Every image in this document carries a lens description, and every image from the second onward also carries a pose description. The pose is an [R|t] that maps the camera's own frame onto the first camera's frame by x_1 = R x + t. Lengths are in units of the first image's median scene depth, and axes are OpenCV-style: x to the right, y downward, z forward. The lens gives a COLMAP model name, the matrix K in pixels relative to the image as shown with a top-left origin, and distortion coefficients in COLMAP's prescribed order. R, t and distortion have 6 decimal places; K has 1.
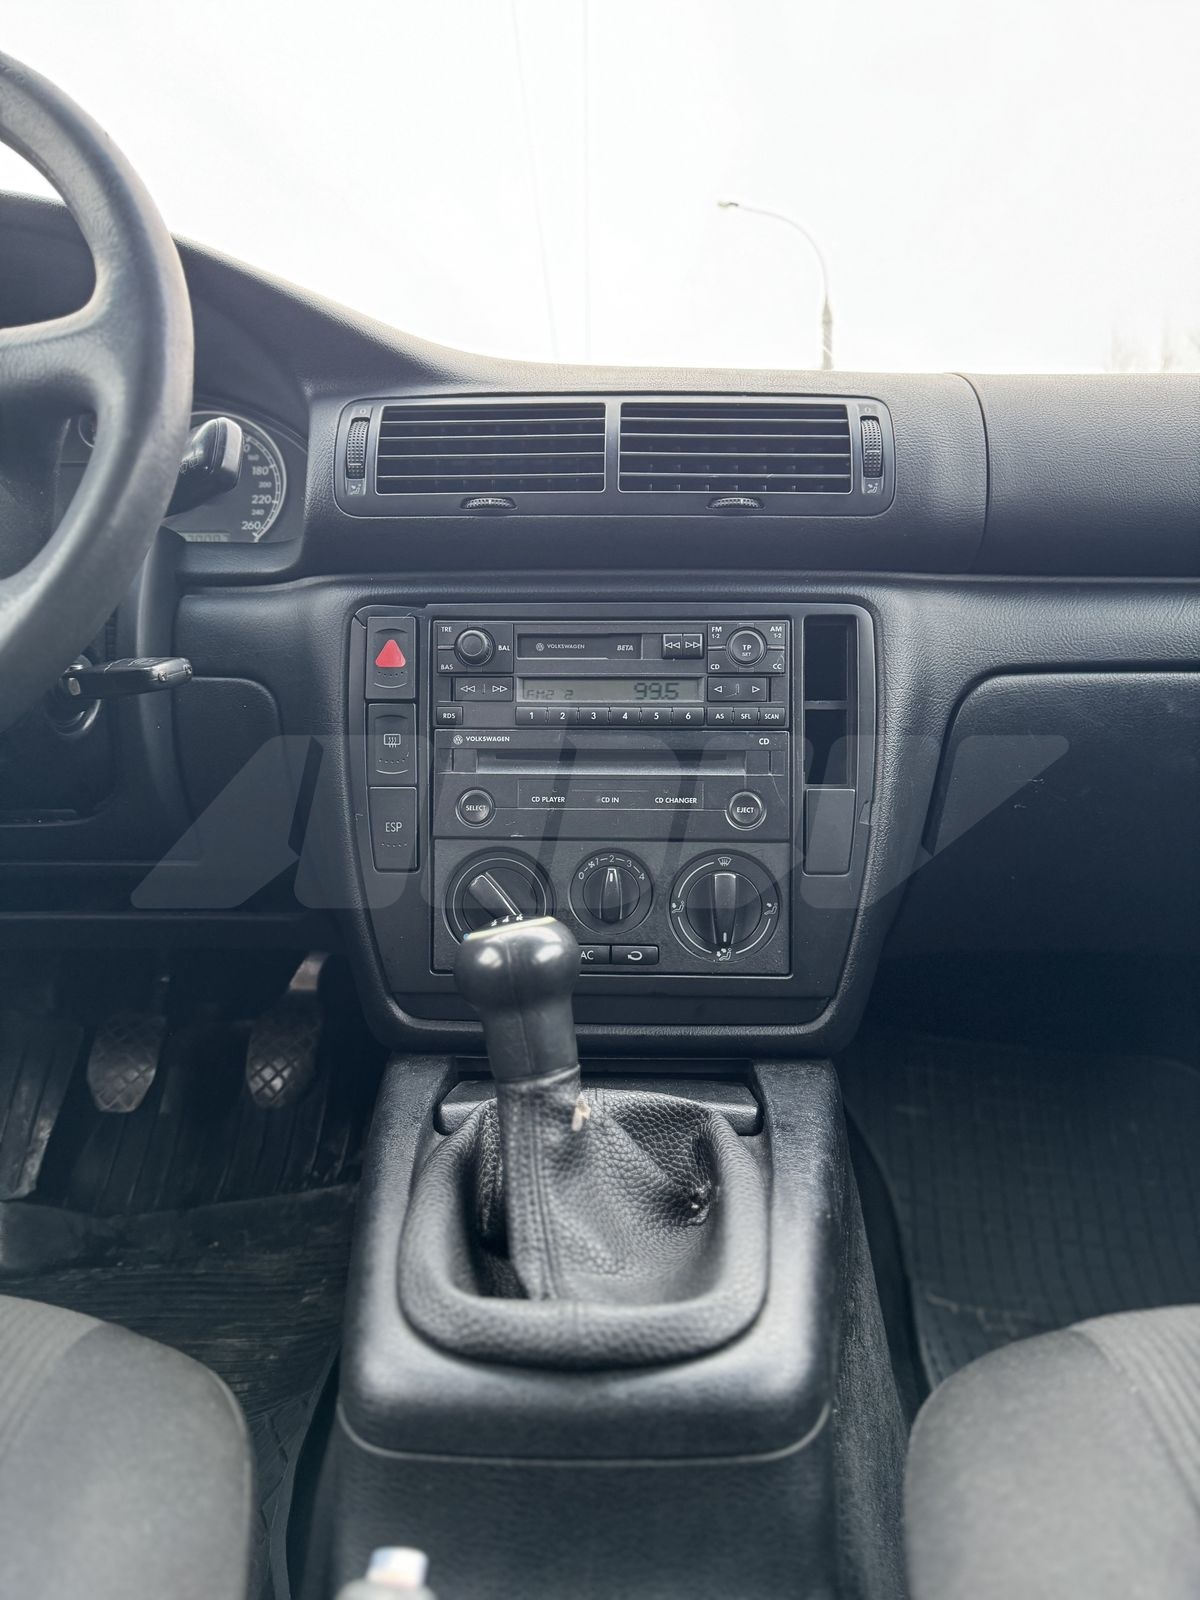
lens RADIAL K [[1089.4, 0, 600.0], [0, 1089.4, 800.0], [0, 0, 1]] dist [0.155745, -0.237792]
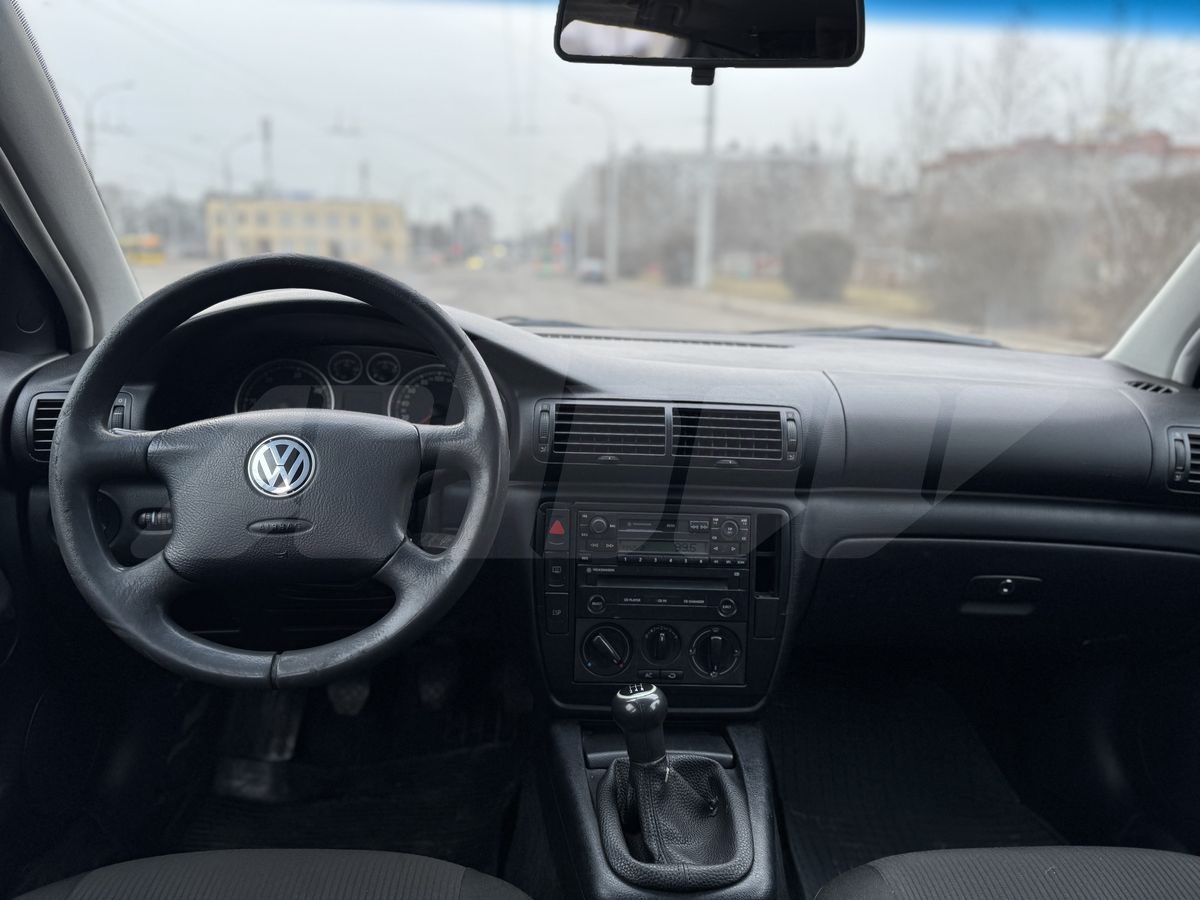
lens RADIAL K [[817.0, 0, 600.0], [0, 817.0, 450.0], [0, 0, 1]] dist [0.155745, -0.237792]
pose [[0.996238, 0.021260, 0.084015, -0.244730], [-0.027368, 0.997012, 0.072233, -0.393322], [-0.082228, -0.074260, 0.993843, -0.512852]]
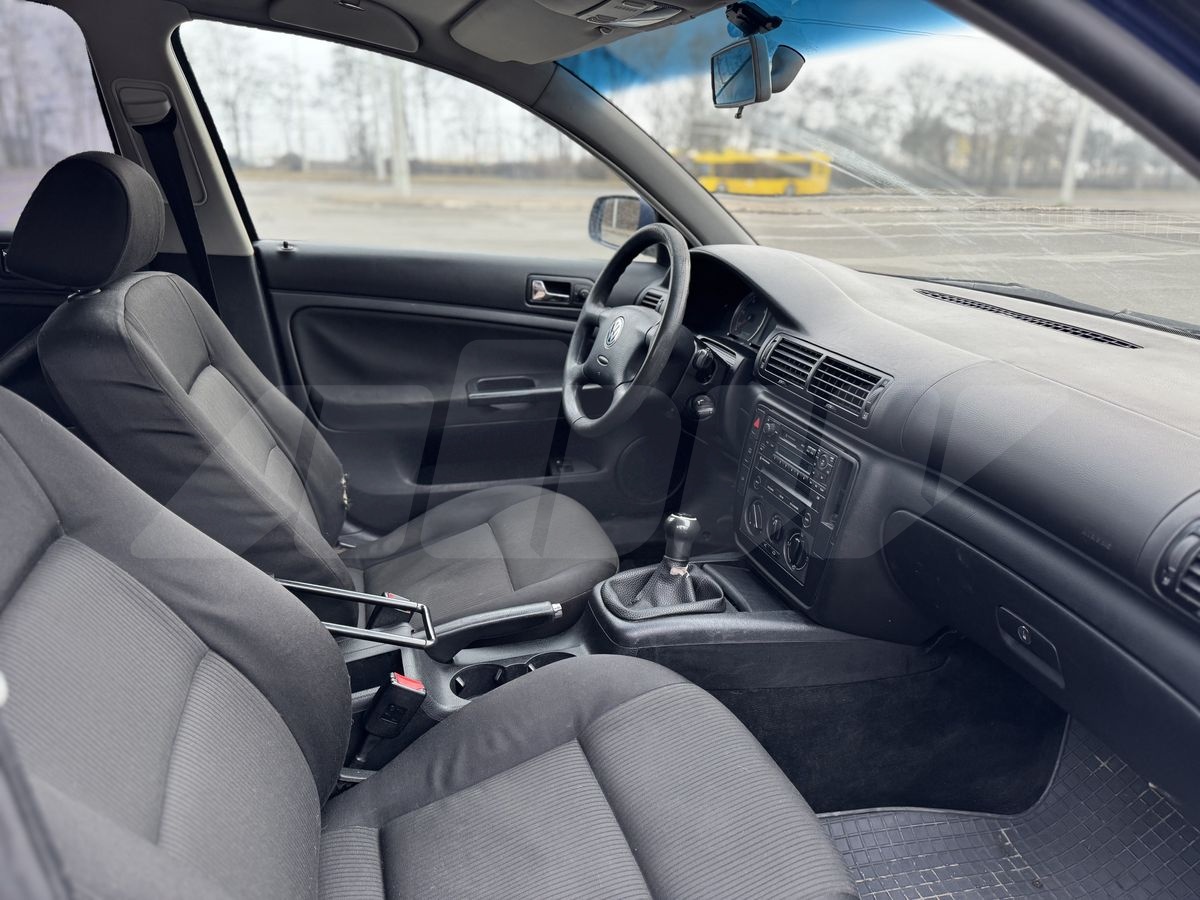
lens RADIAL K [[817.0, 0, 600.0], [0, 817.0, 450.0], [0, 0, 1]] dist [0.155745, -0.237792]
pose [[0.331360, 0.316414, -0.888866, 1.651116], [-0.170971, 0.946630, 0.273240, -0.595864], [0.927884, 0.061429, 0.367773, -0.185723]]
